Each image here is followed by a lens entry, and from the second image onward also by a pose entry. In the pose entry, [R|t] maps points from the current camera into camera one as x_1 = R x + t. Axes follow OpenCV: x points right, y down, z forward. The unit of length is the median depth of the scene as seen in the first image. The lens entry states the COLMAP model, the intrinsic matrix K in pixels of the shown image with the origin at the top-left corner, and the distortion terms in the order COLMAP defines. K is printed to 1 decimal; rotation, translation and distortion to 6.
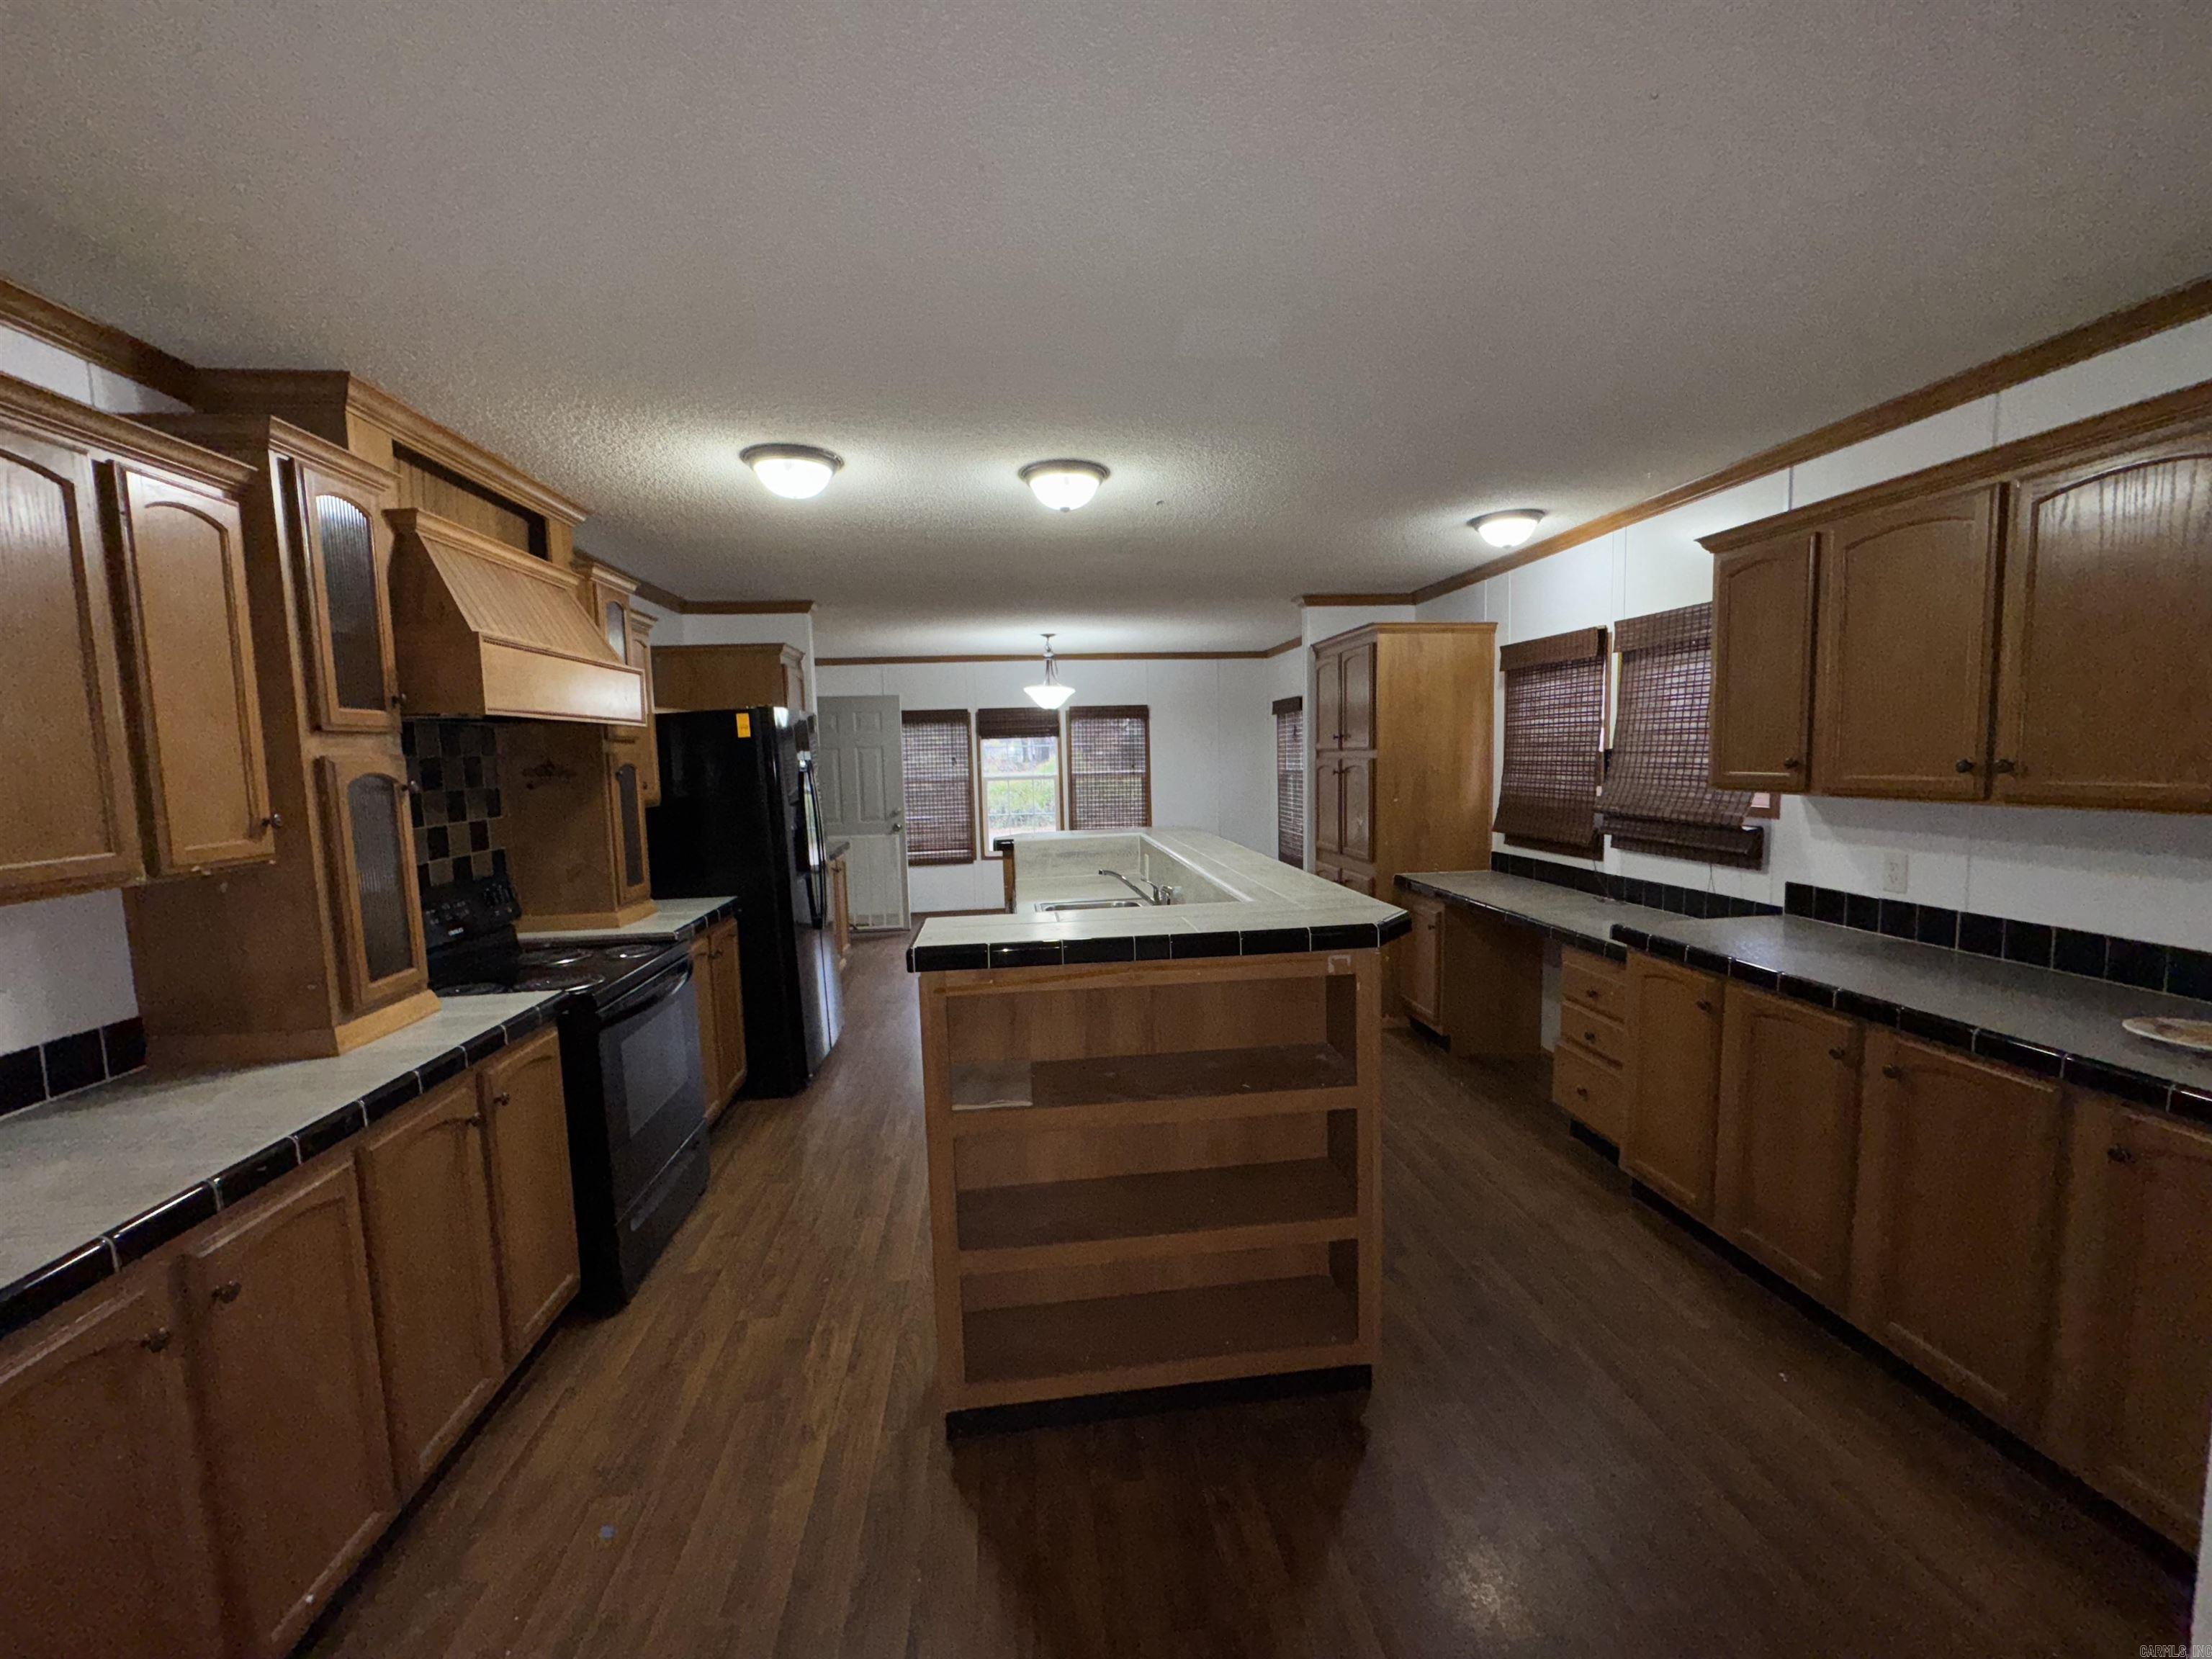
lens RADIAL K [[881.0, 0, 1106.0], [0, 881.0, 829.5], [0, 0, 1]] dist [0.000285, -0.002307]
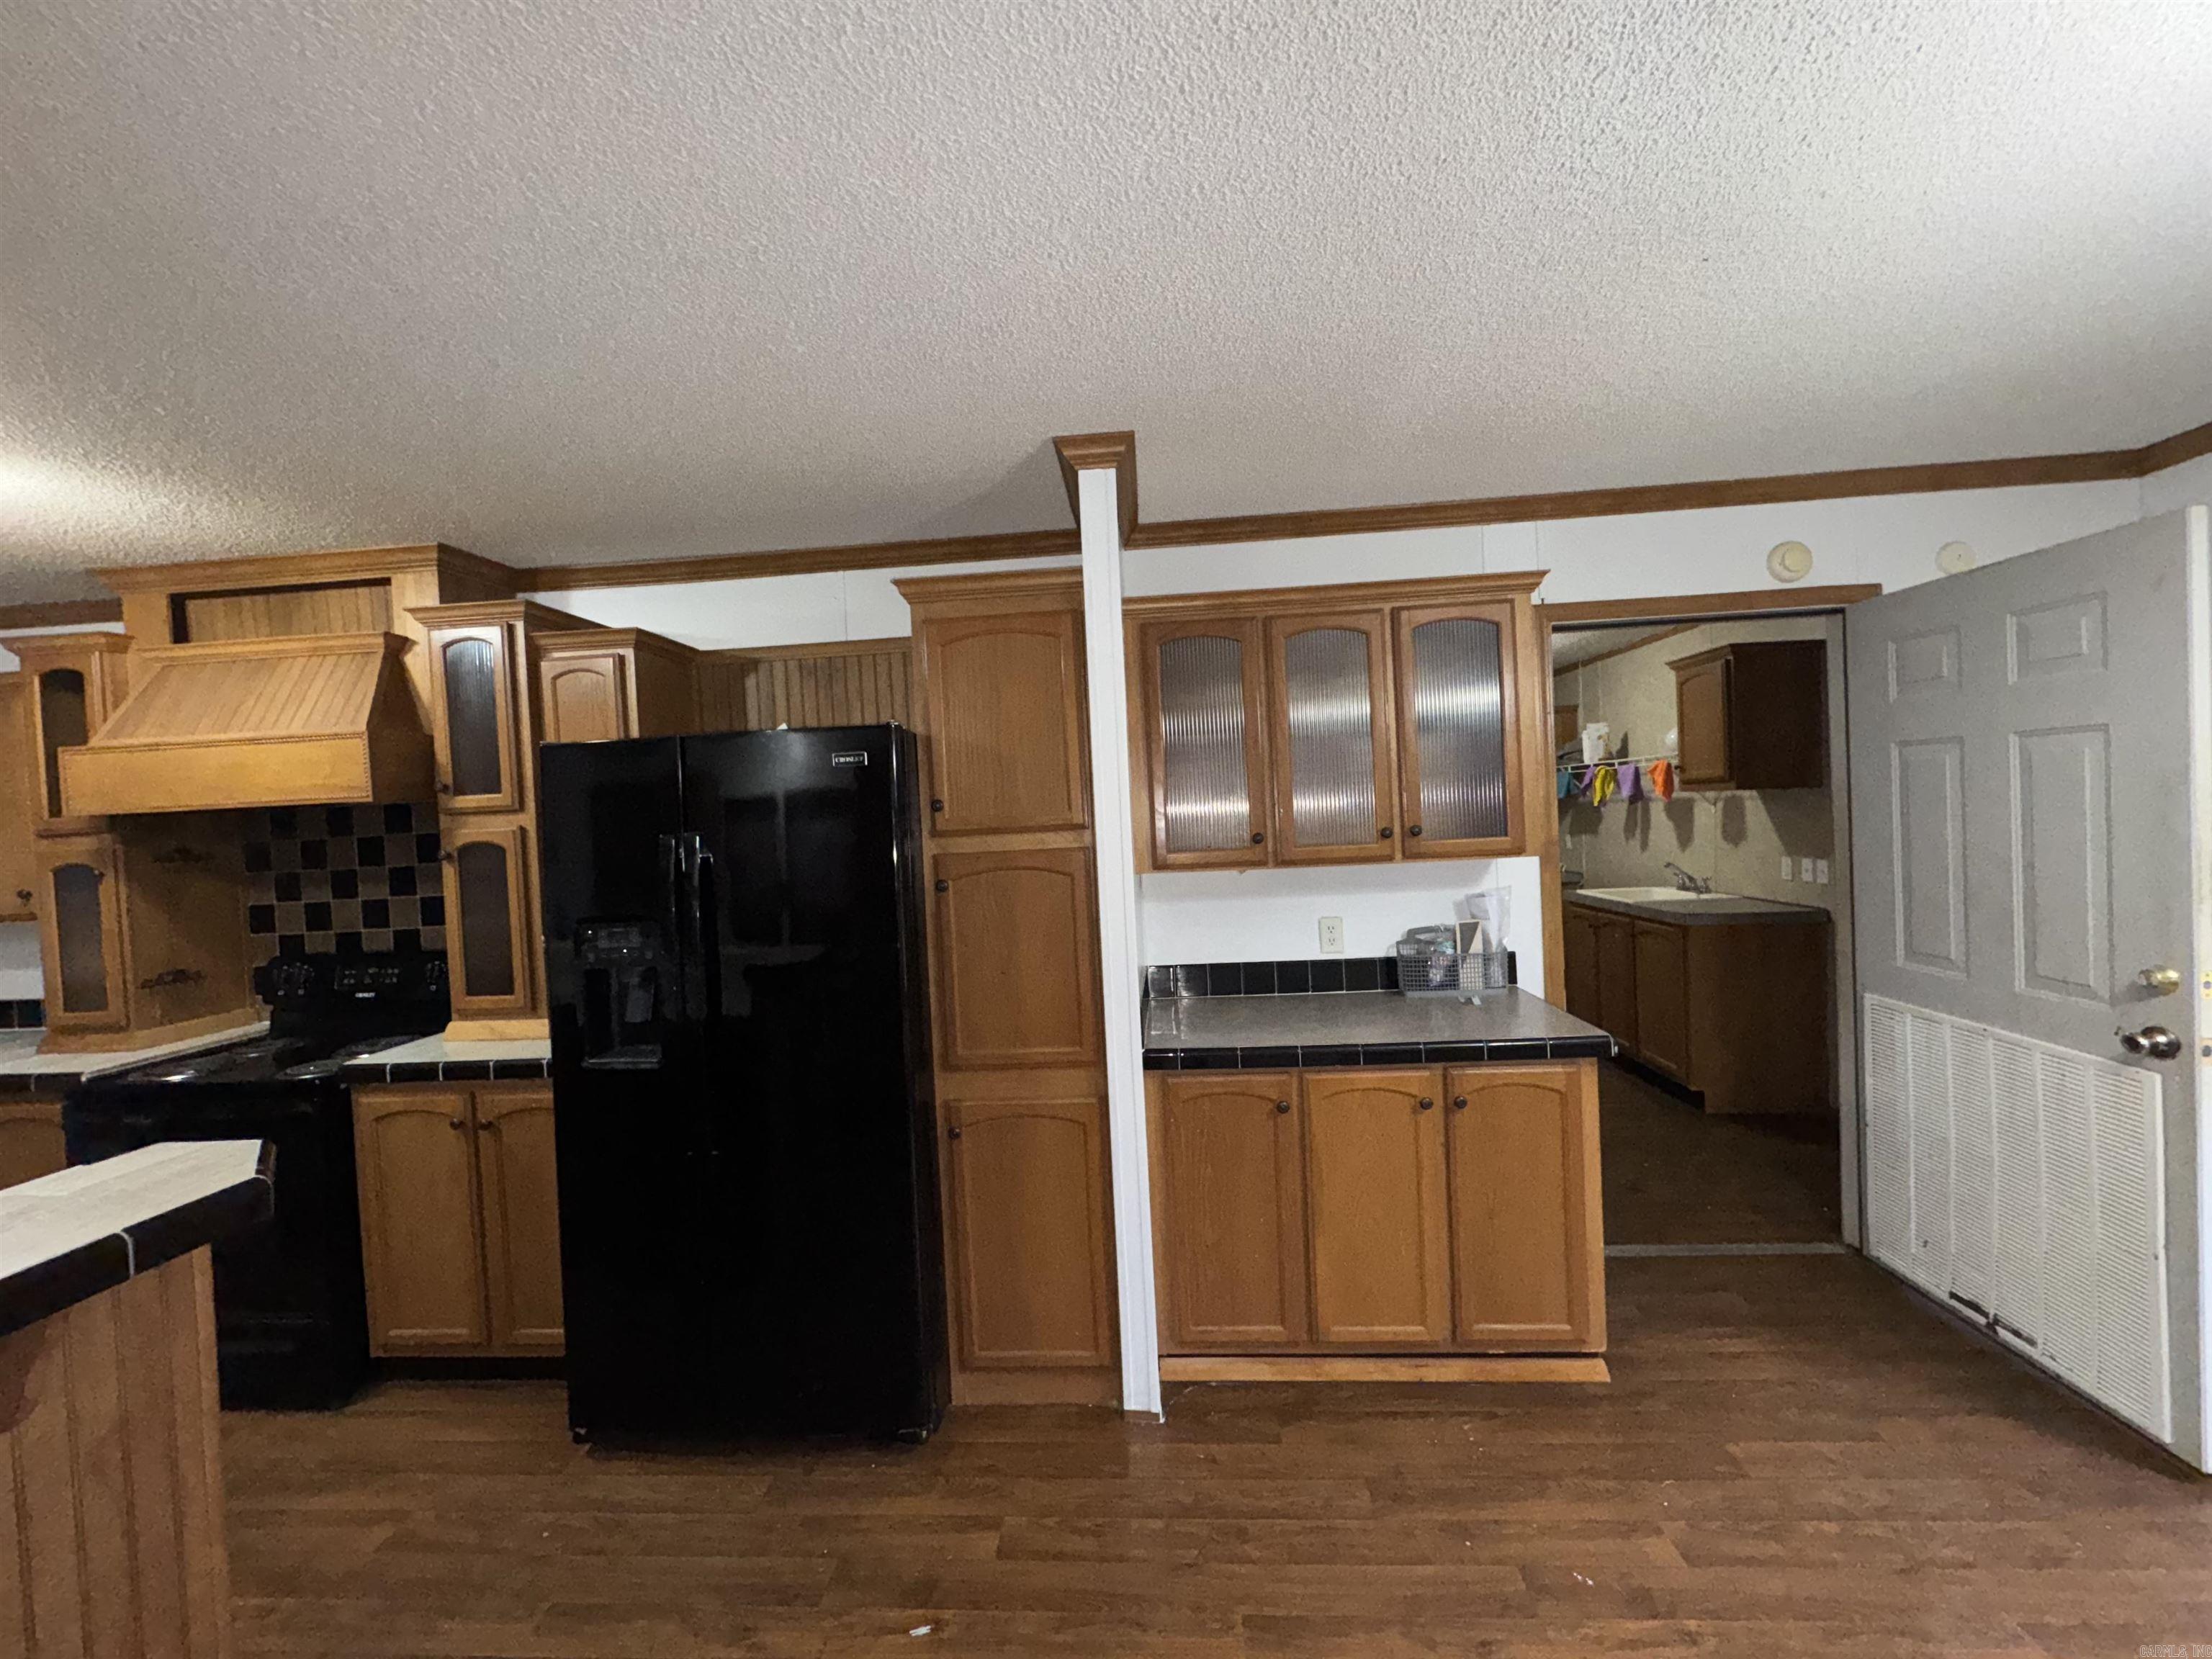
lens RADIAL K [[881.0, 0, 1106.0], [0, 881.0, 829.5], [0, 0, 1]] dist [0.000285, -0.002307]
pose [[-0.181562, 0.066874, -0.981103, 0.155870], [-0.029990, 0.996844, 0.073497, -0.200280], [0.982922, 0.042767, -0.178983, 2.079480]]
